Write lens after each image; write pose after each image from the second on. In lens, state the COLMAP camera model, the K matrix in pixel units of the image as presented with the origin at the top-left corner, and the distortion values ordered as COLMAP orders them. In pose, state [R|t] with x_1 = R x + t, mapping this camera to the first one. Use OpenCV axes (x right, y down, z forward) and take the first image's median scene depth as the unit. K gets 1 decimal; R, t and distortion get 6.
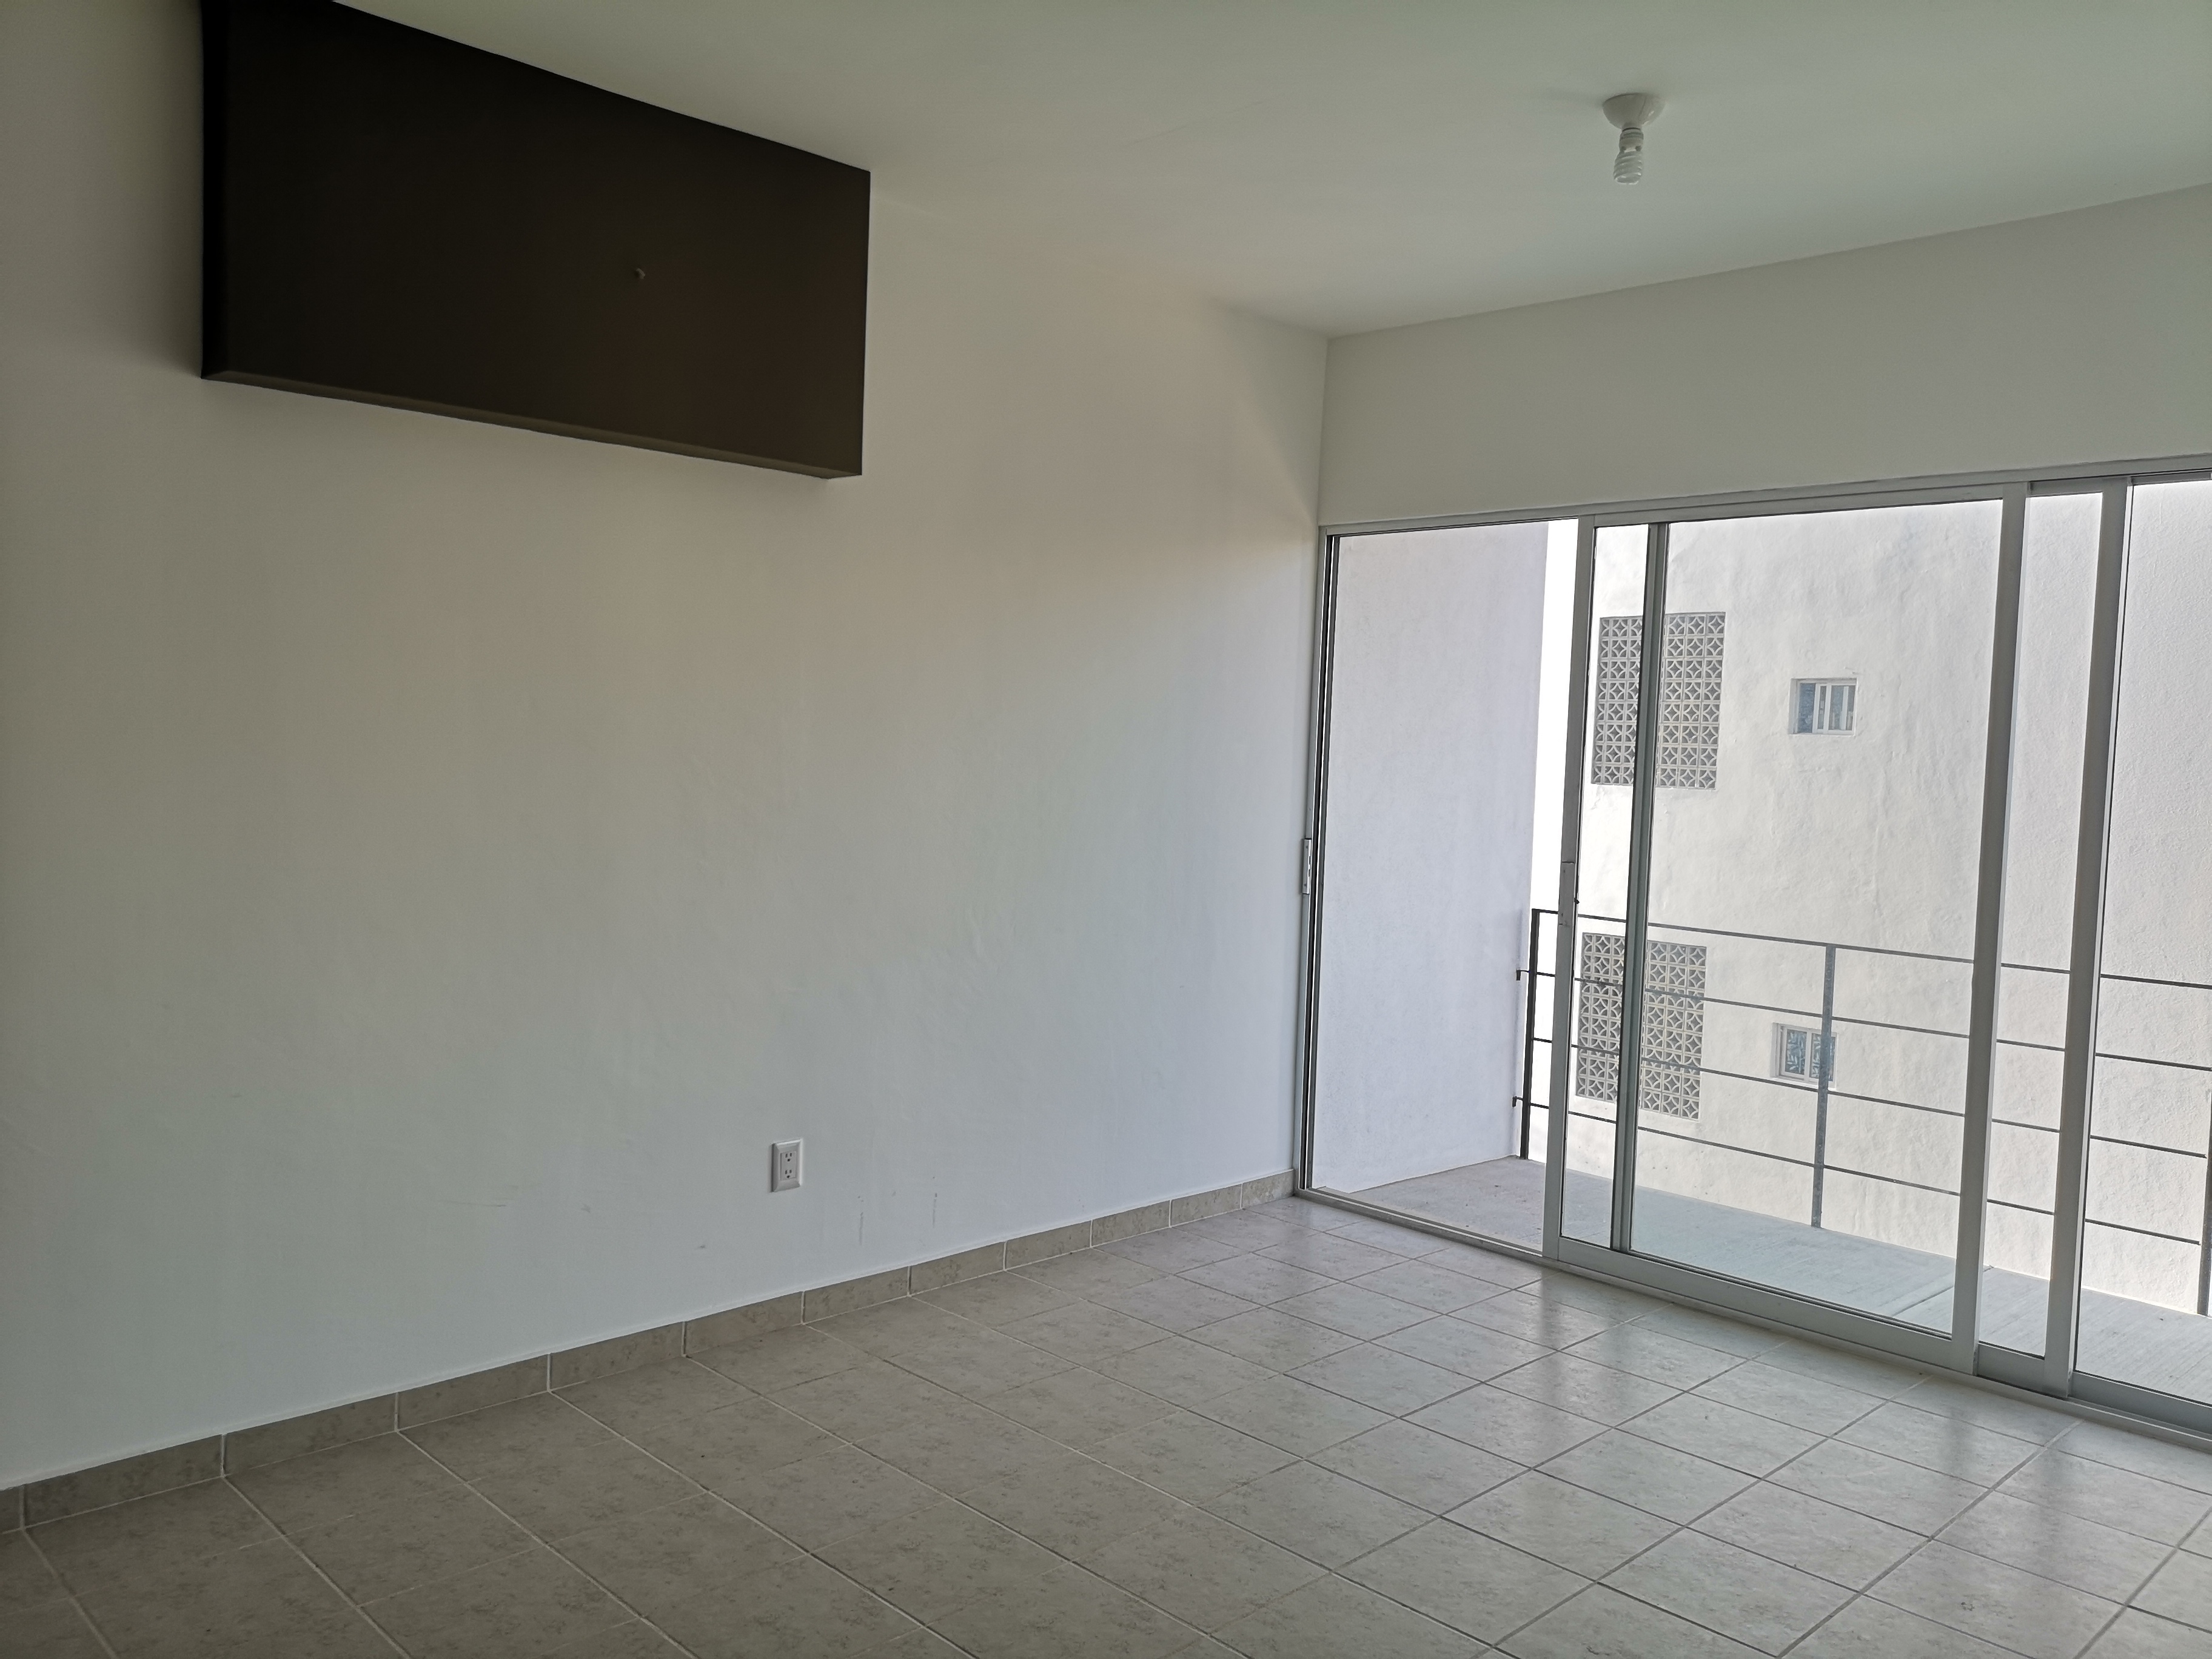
lens RADIAL K [[1697.2, 0, 1106.0], [0, 1697.2, 829.5], [0, 0, 1]] dist [0.059290, -0.065186]
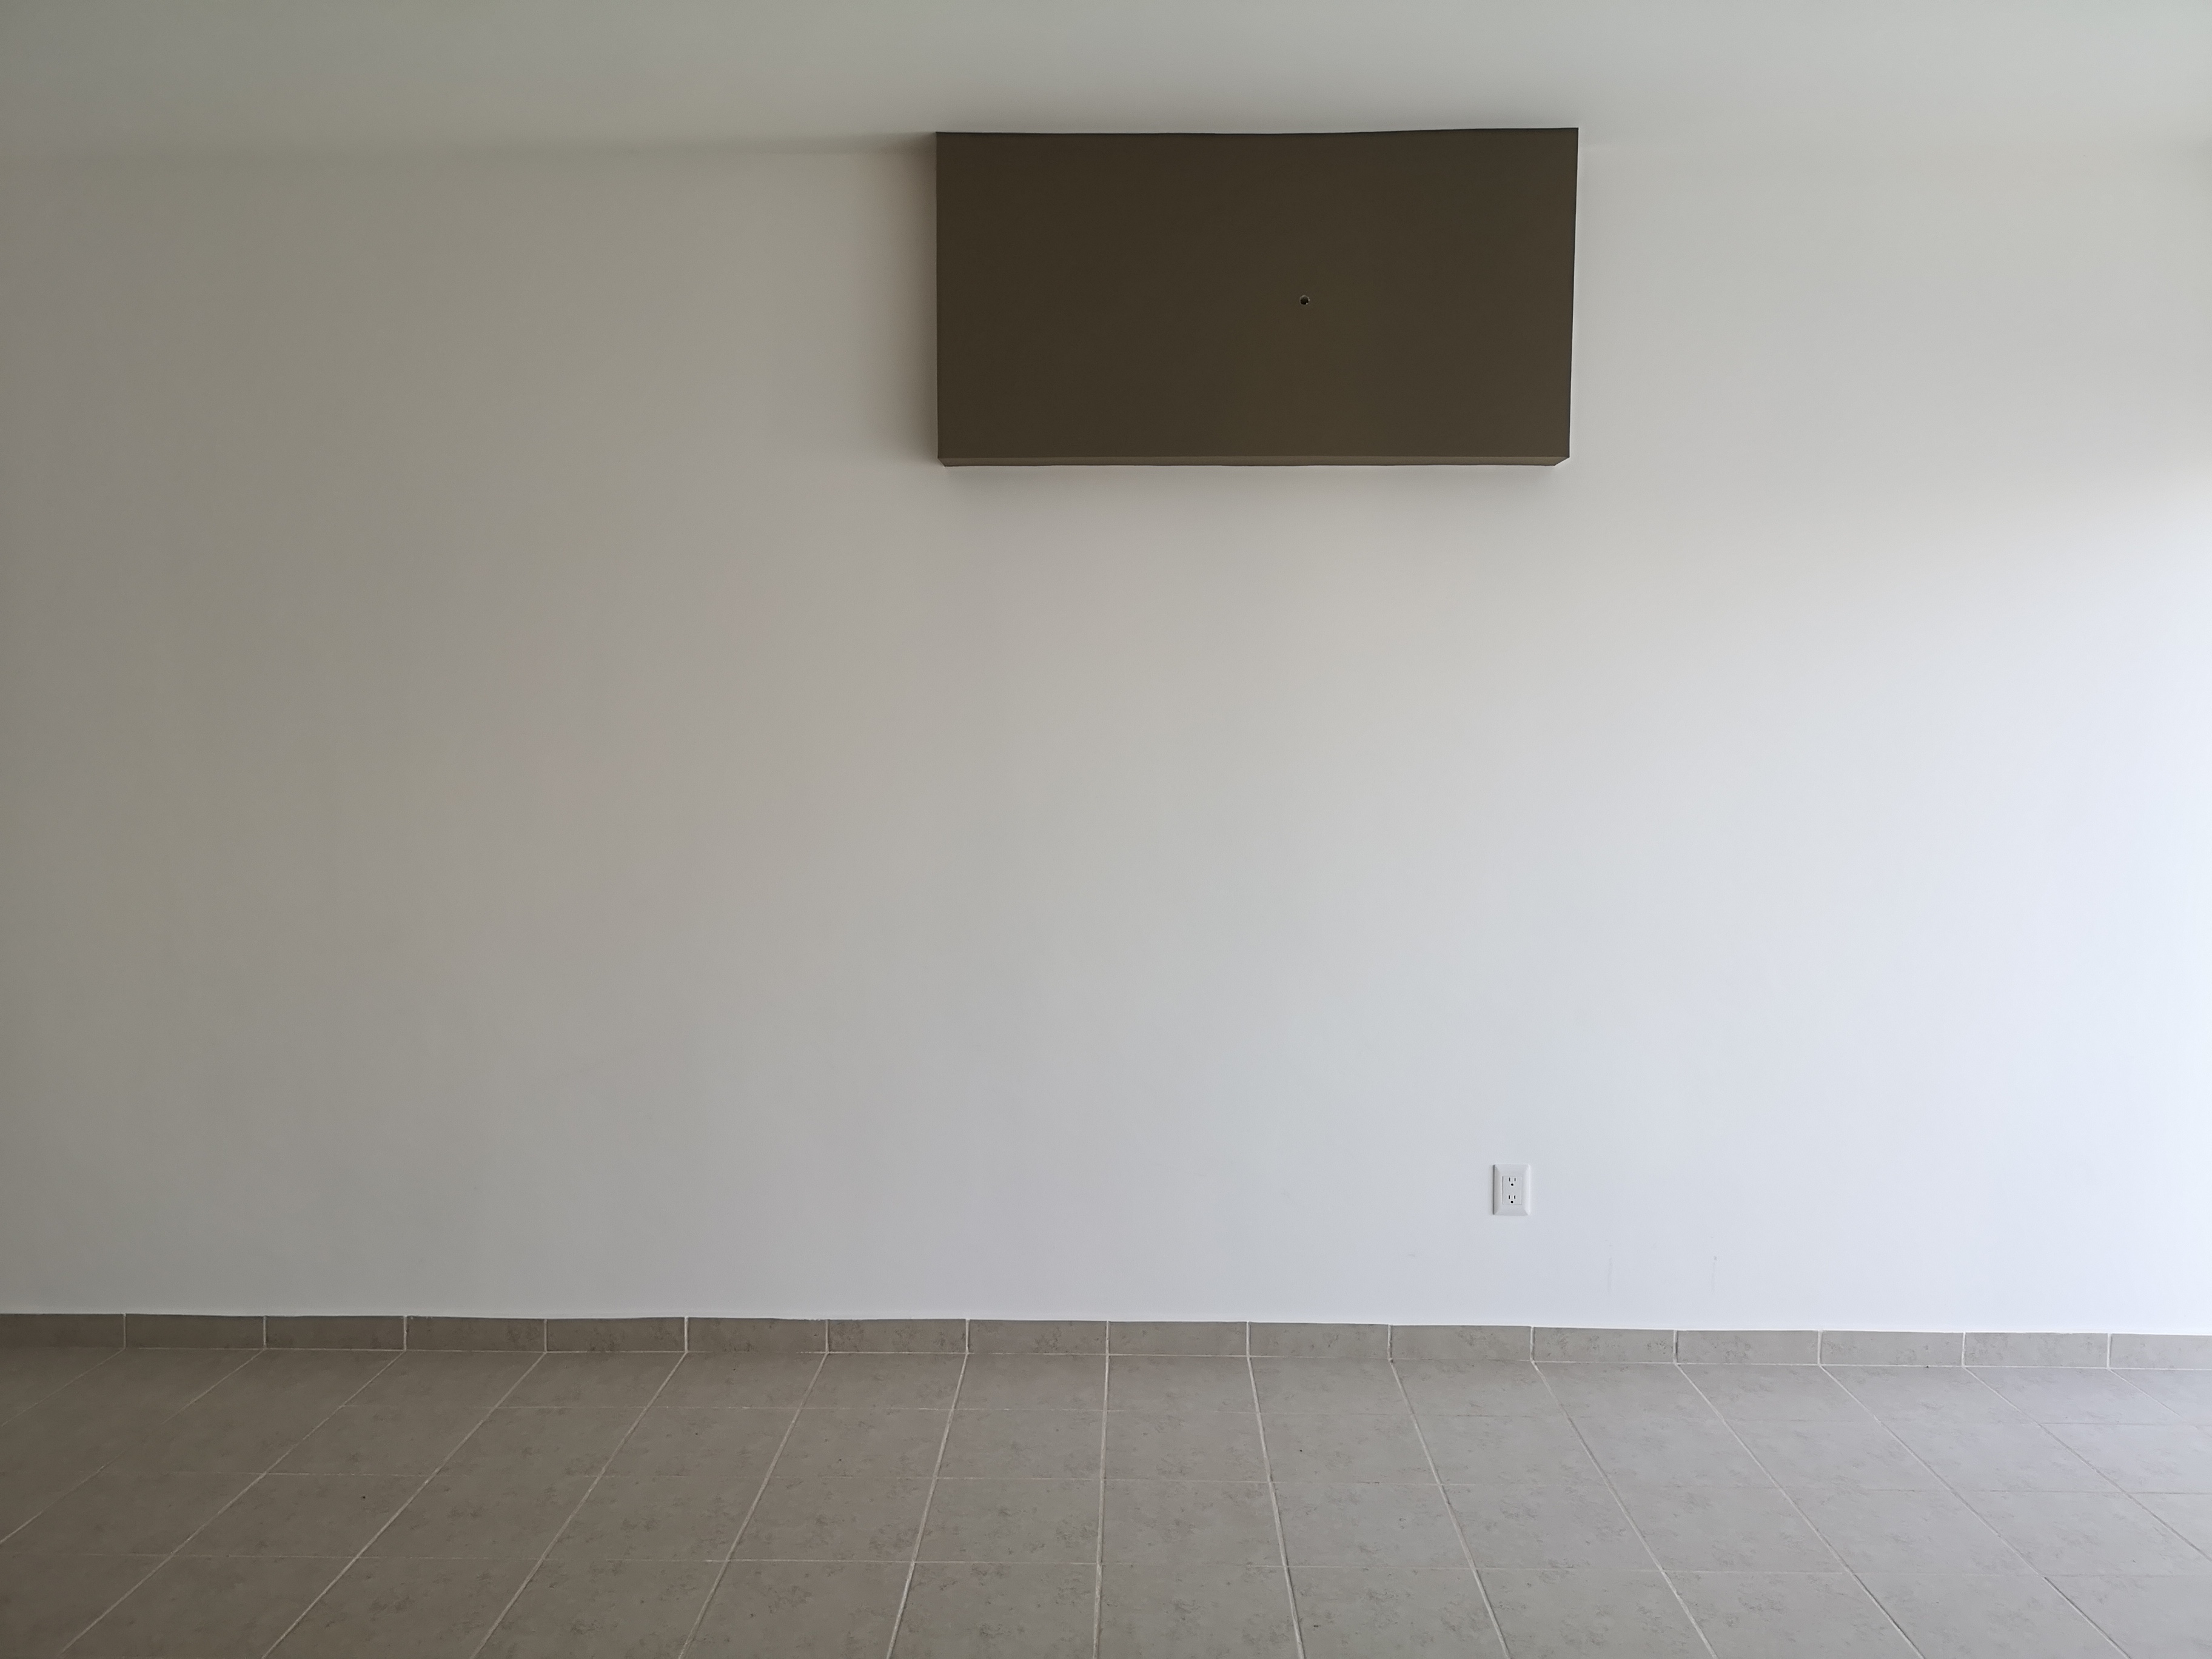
lens RADIAL K [[1697.2, 0, 1106.0], [0, 1697.2, 829.5], [0, 0, 1]] dist [0.059290, -0.065186]
pose [[0.702372, 0.016098, -0.711628, 0.350709], [-0.019094, 0.999811, 0.003772, -0.004527], [0.711554, 0.010938, 0.702547, 0.174293]]
